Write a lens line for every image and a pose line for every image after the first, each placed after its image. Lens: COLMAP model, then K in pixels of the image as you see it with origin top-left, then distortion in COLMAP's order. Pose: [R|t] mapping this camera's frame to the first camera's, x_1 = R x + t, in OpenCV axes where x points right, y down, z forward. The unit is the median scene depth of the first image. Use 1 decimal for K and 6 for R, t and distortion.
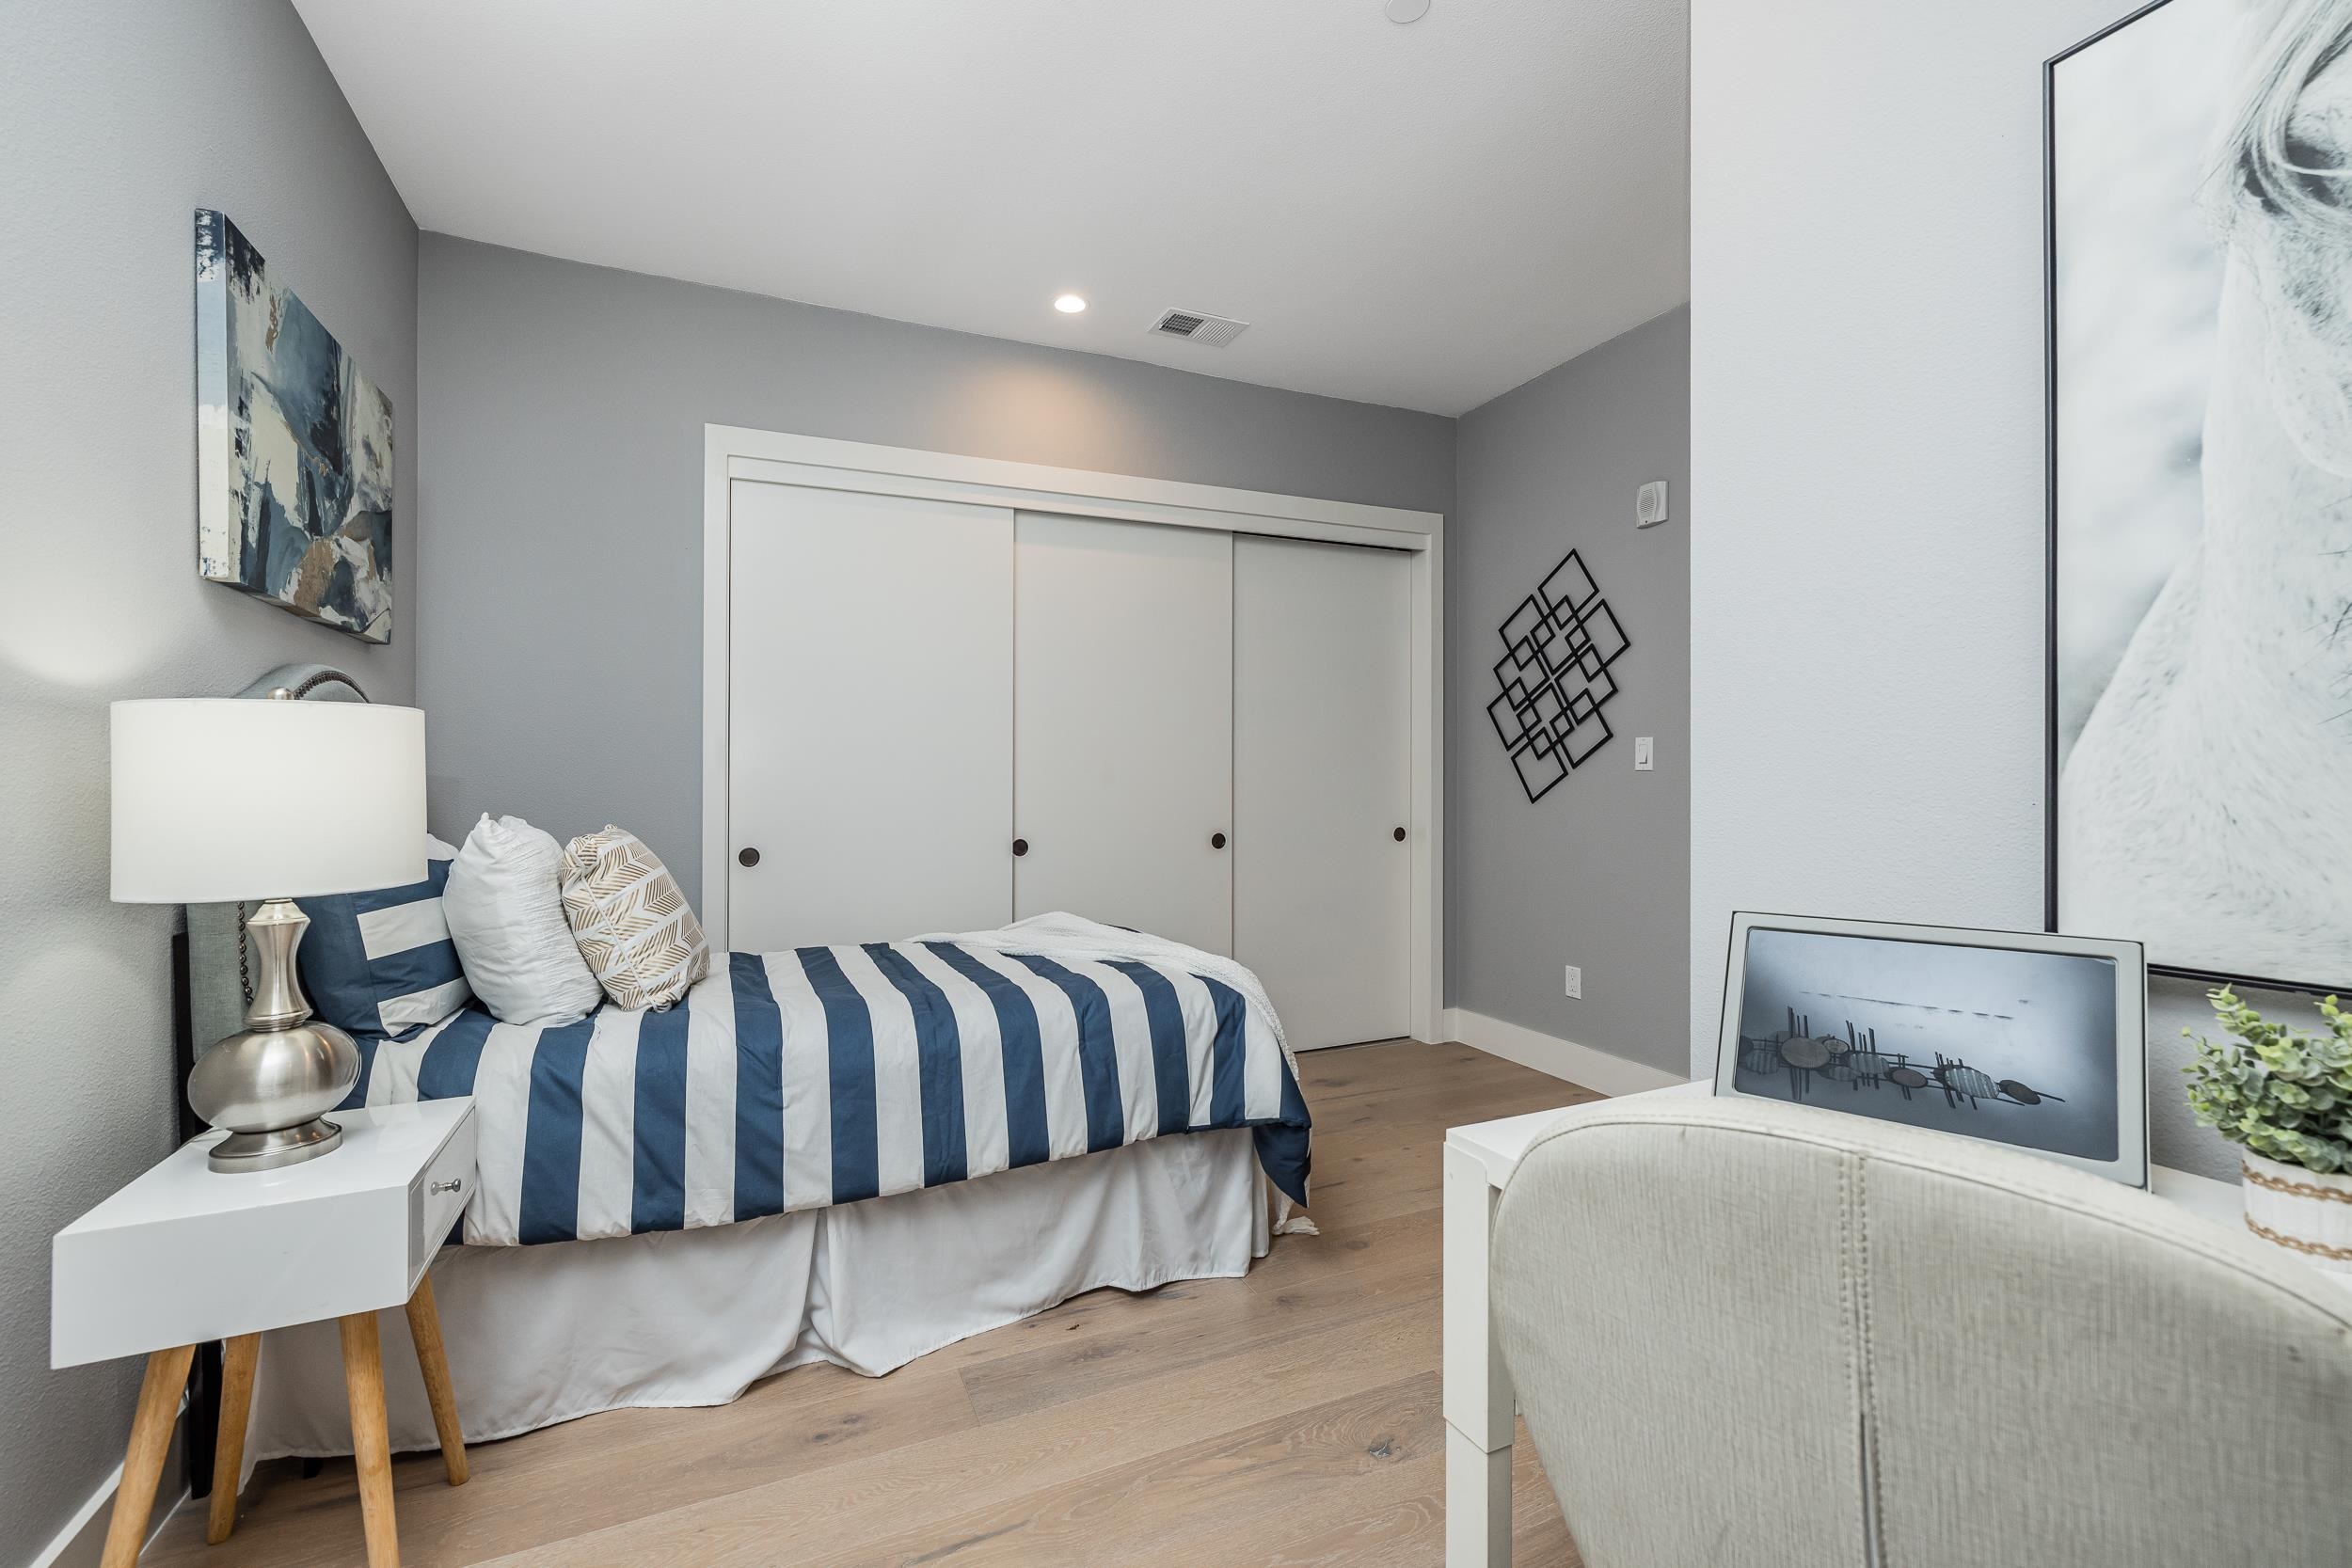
lens RADIAL K [[1008.3, 0, 1178.4], [0, 1008.3, 788.0], [0, 0, 1]] dist [0.002685, -0.000467]
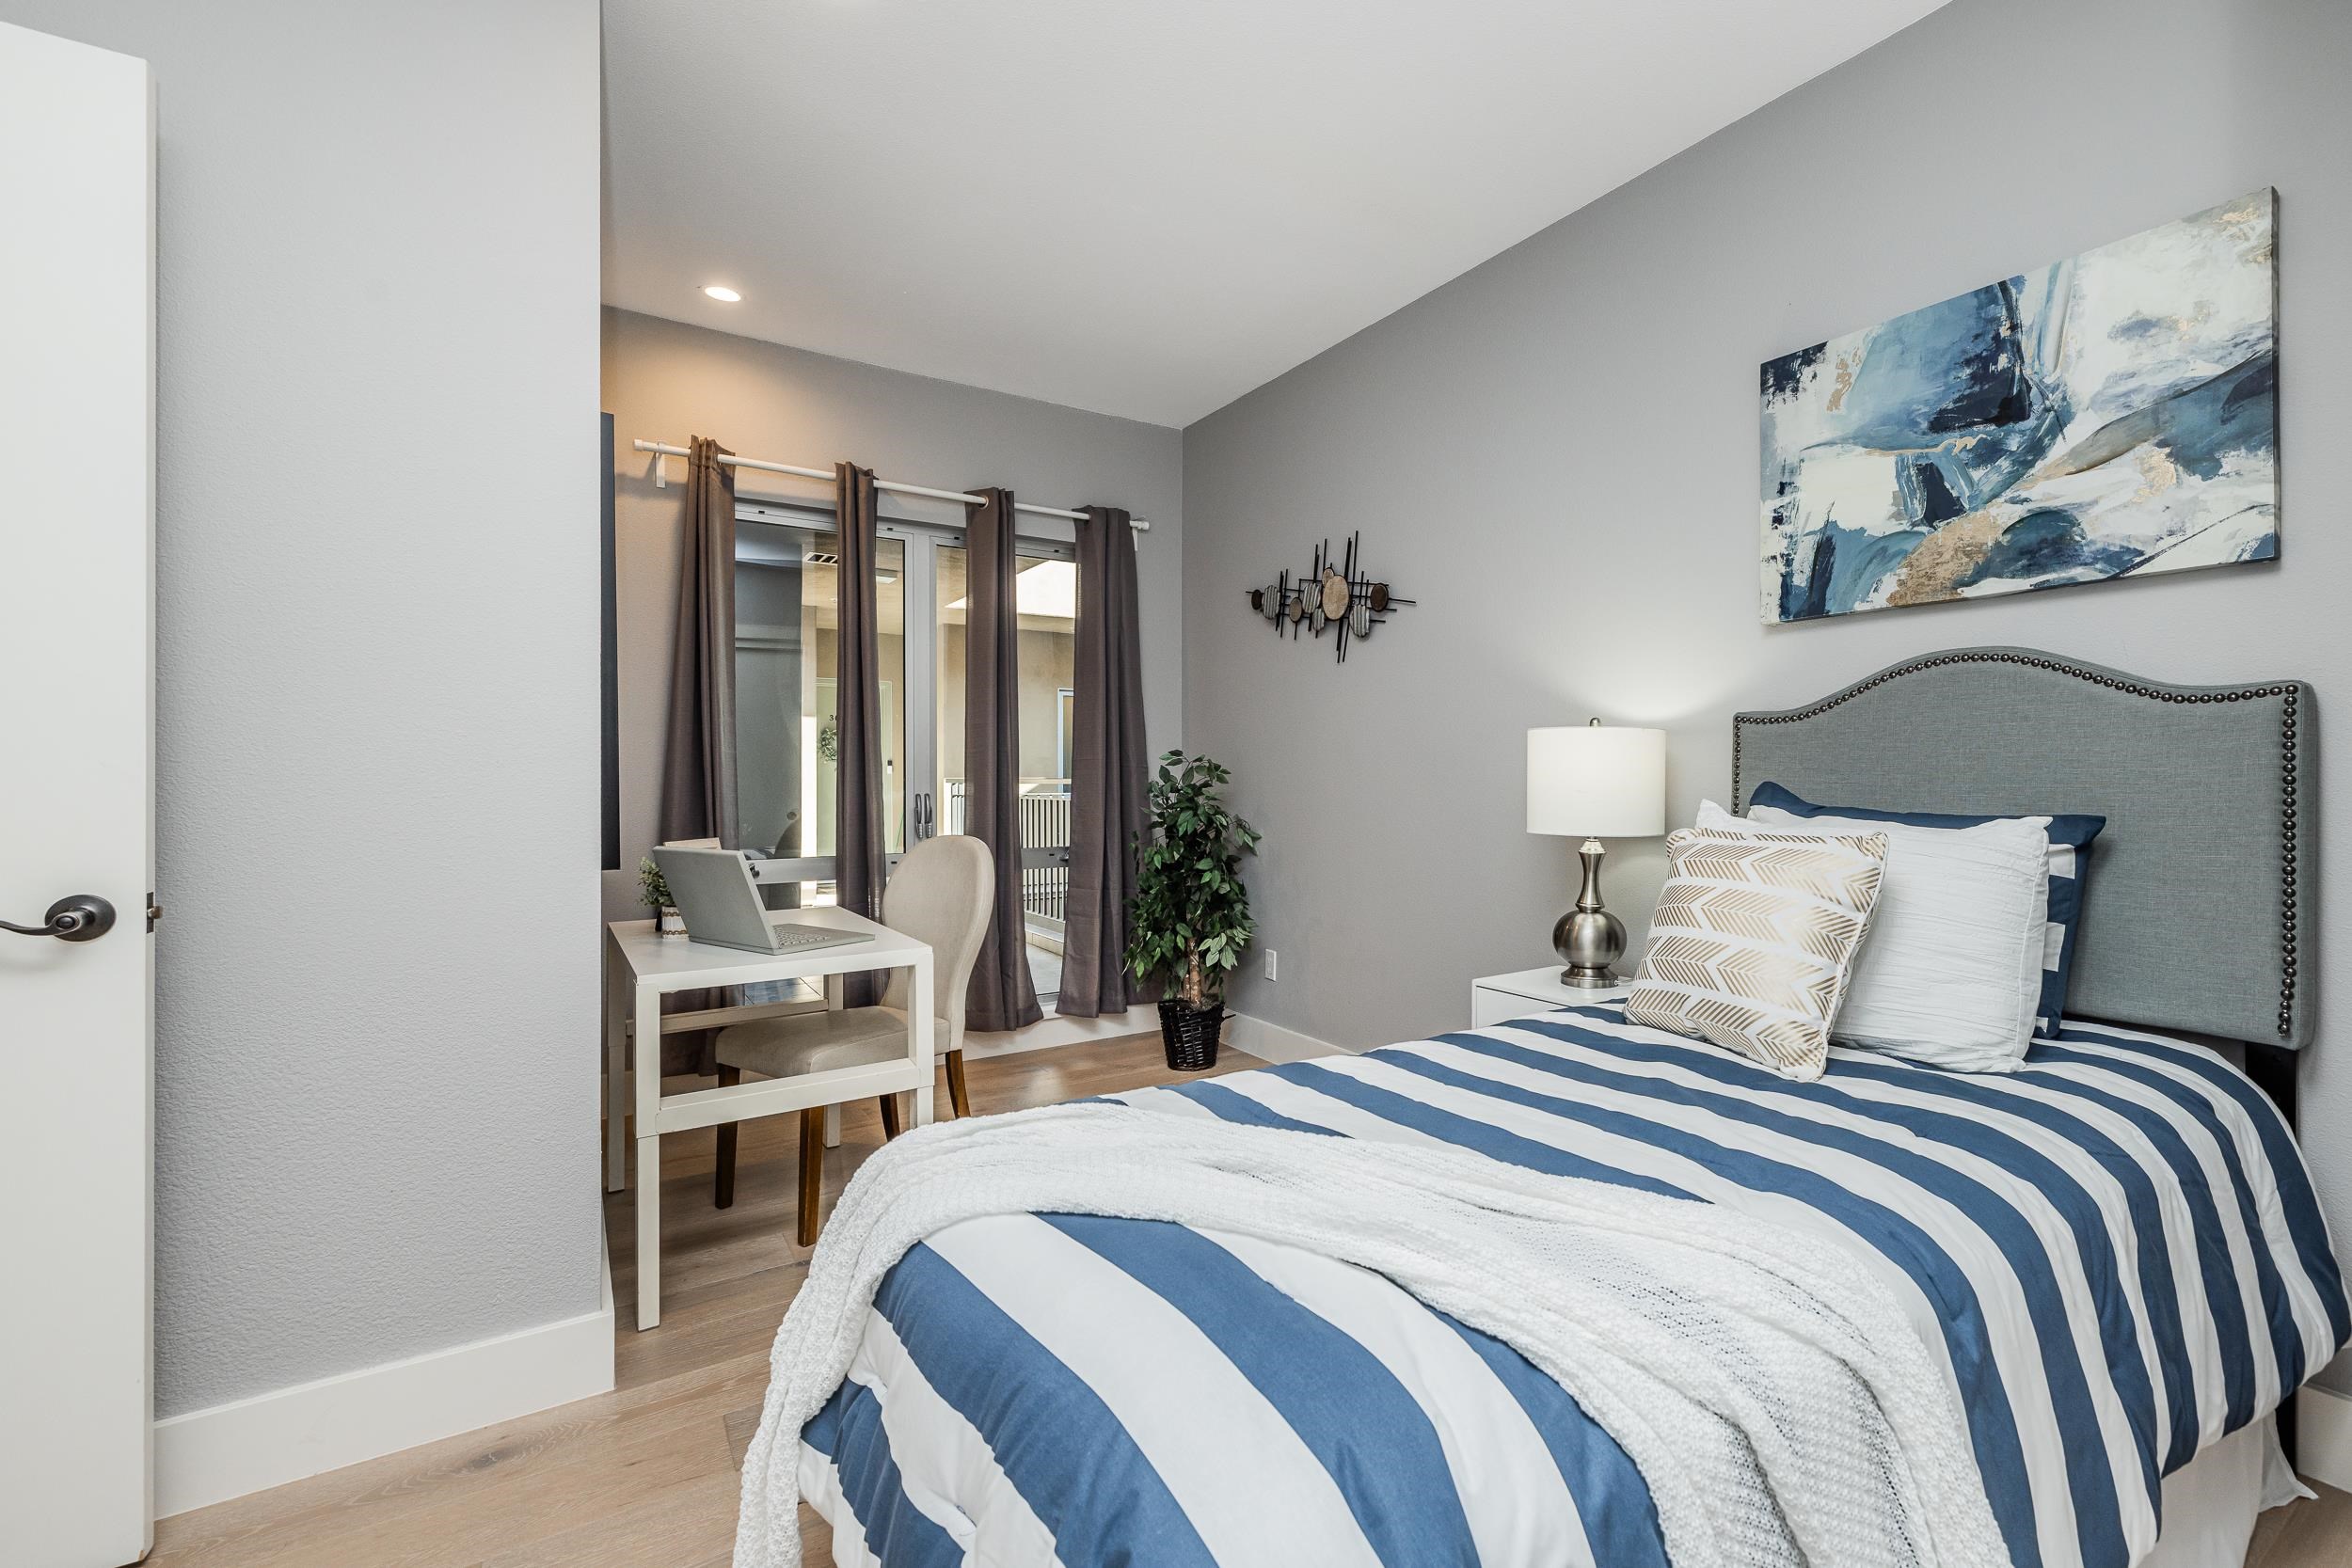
lens RADIAL K [[1008.3, 0, 1178.5], [0, 1008.3, 784.5], [0, 0, 1]] dist [0.002685, -0.000467]
pose [[0.140592, -0.001254, -0.990067, 0.733449], [0.000650, 0.999999, -0.001174, 0.019991], [0.990067, -0.000478, 0.140593, 0.051054]]
